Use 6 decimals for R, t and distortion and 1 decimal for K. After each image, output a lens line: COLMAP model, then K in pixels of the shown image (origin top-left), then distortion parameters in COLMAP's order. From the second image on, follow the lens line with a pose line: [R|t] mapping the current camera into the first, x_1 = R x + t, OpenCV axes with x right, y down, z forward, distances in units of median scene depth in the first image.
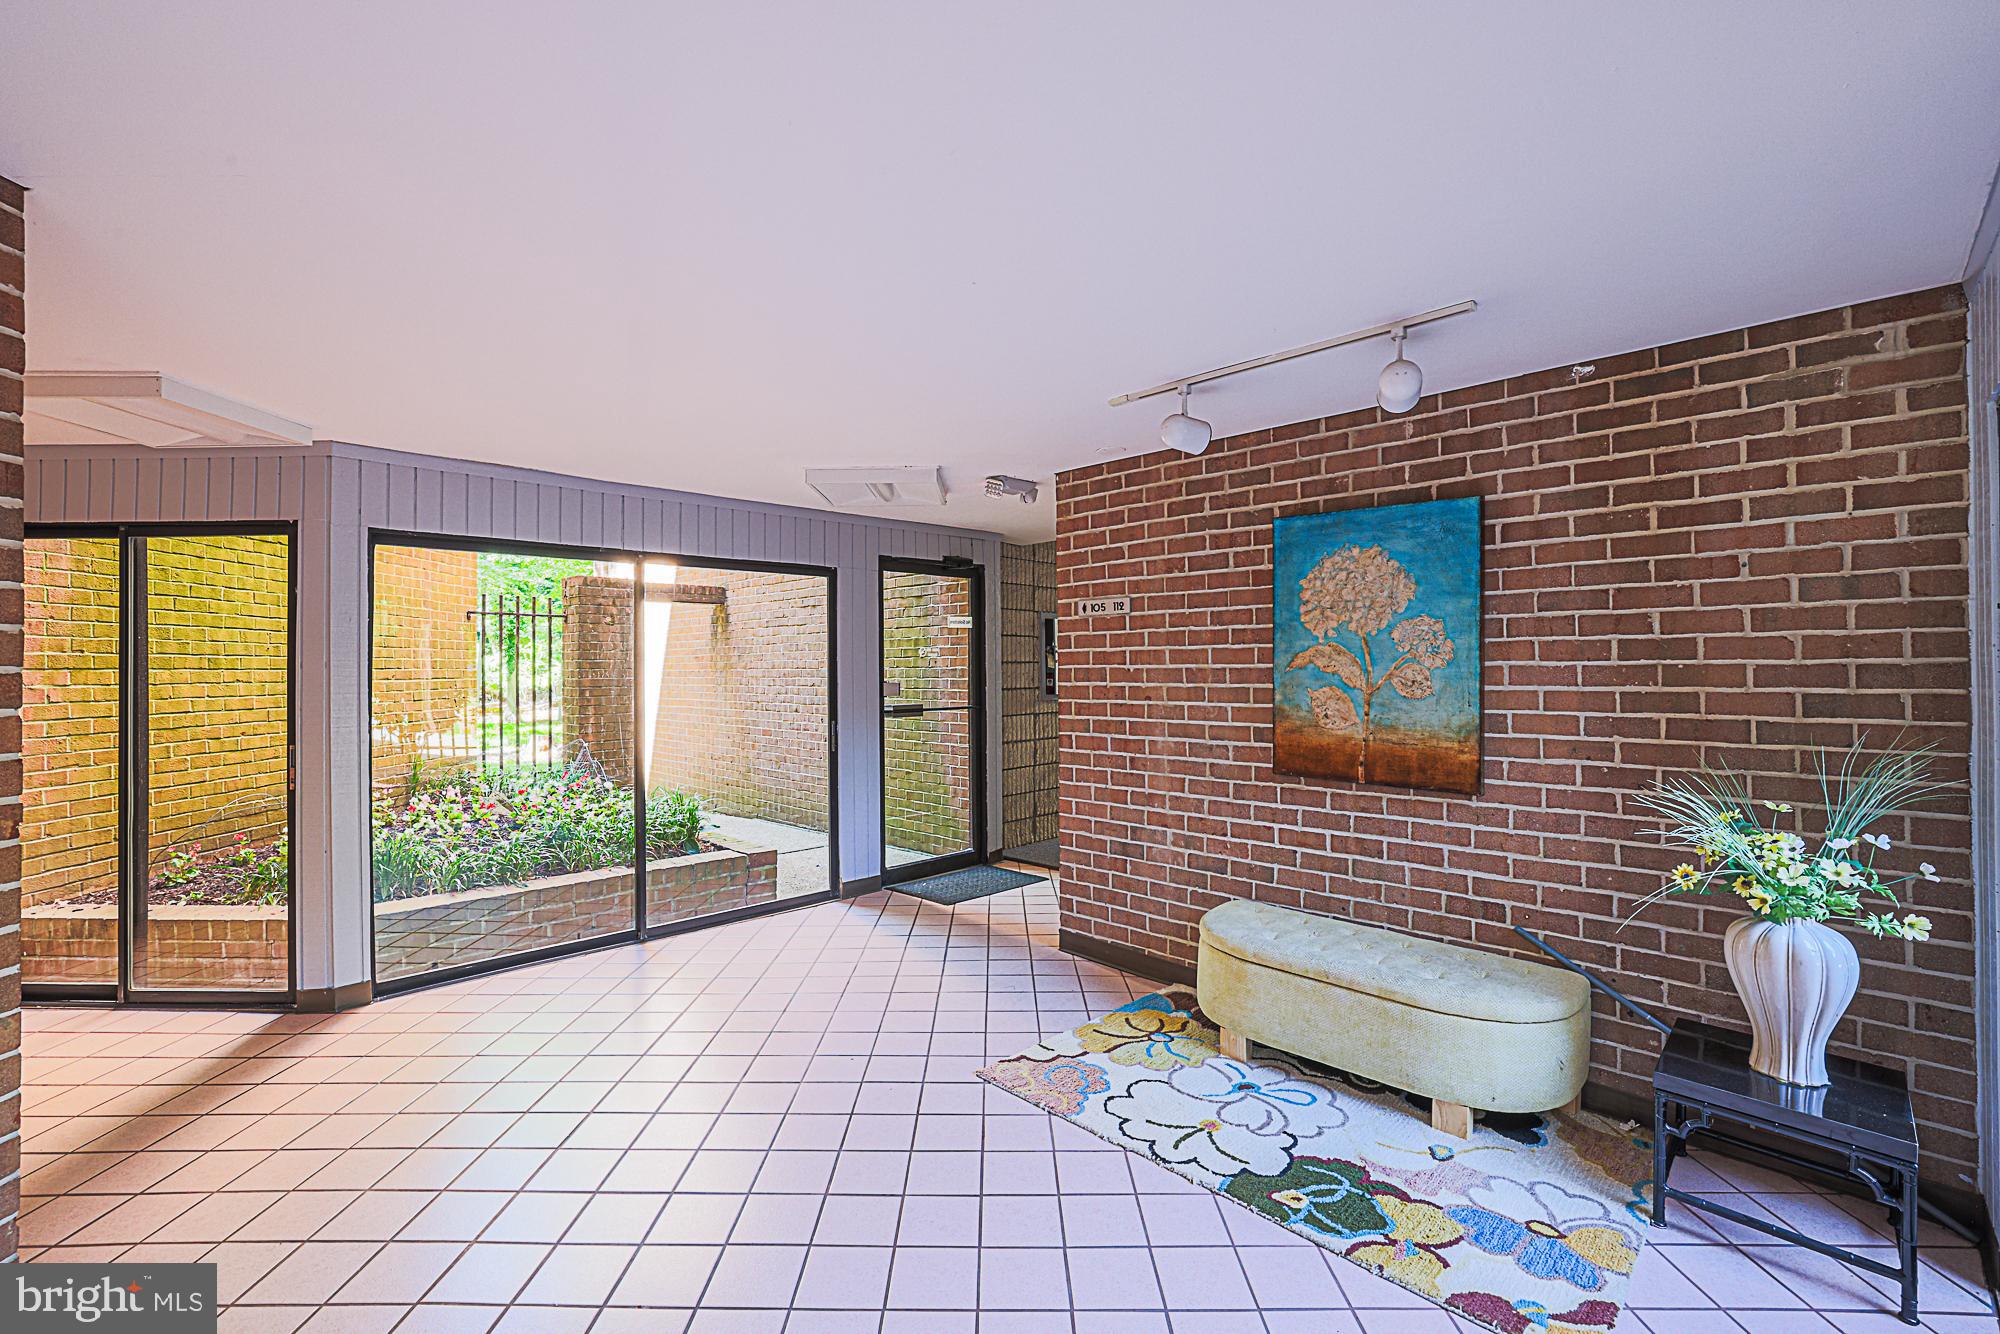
lens RADIAL K [[868.2, 0, 995.7], [0, 868.2, 662.0], [0, 0, 1]] dist [0.005312, 0.000545]
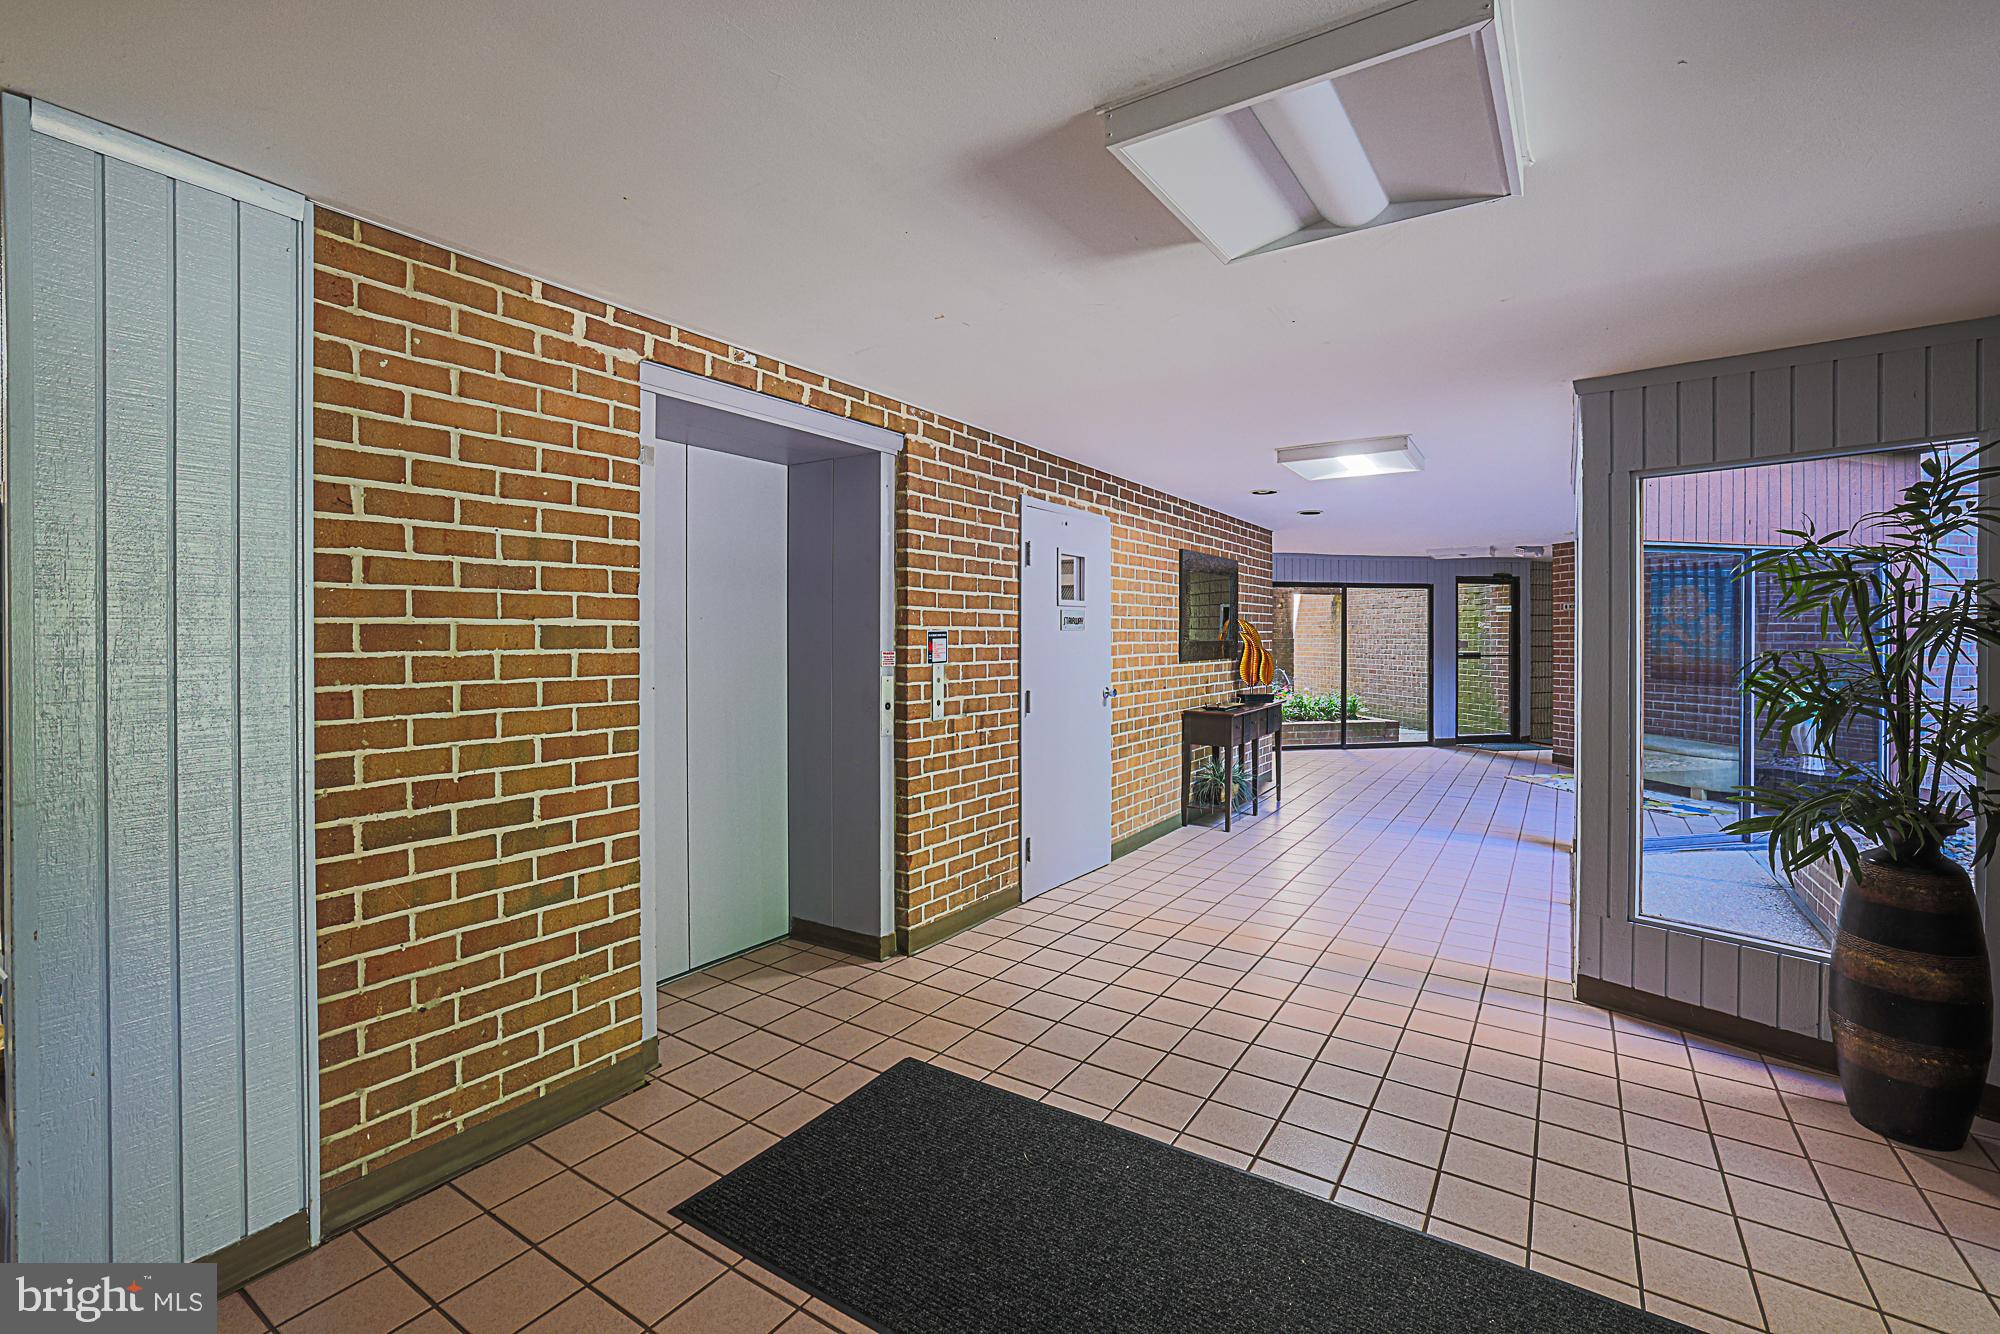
lens RADIAL K [[868.2, 0, 1006.0], [0, 868.2, 632.7], [0, 0, 1]] dist [0.005312, 0.000545]
pose [[0.837908, 0.005227, -0.545787, 0.084745], [-0.001805, 0.999975, 0.006807, -0.006118], [0.545809, -0.004719, 0.837896, -1.168715]]
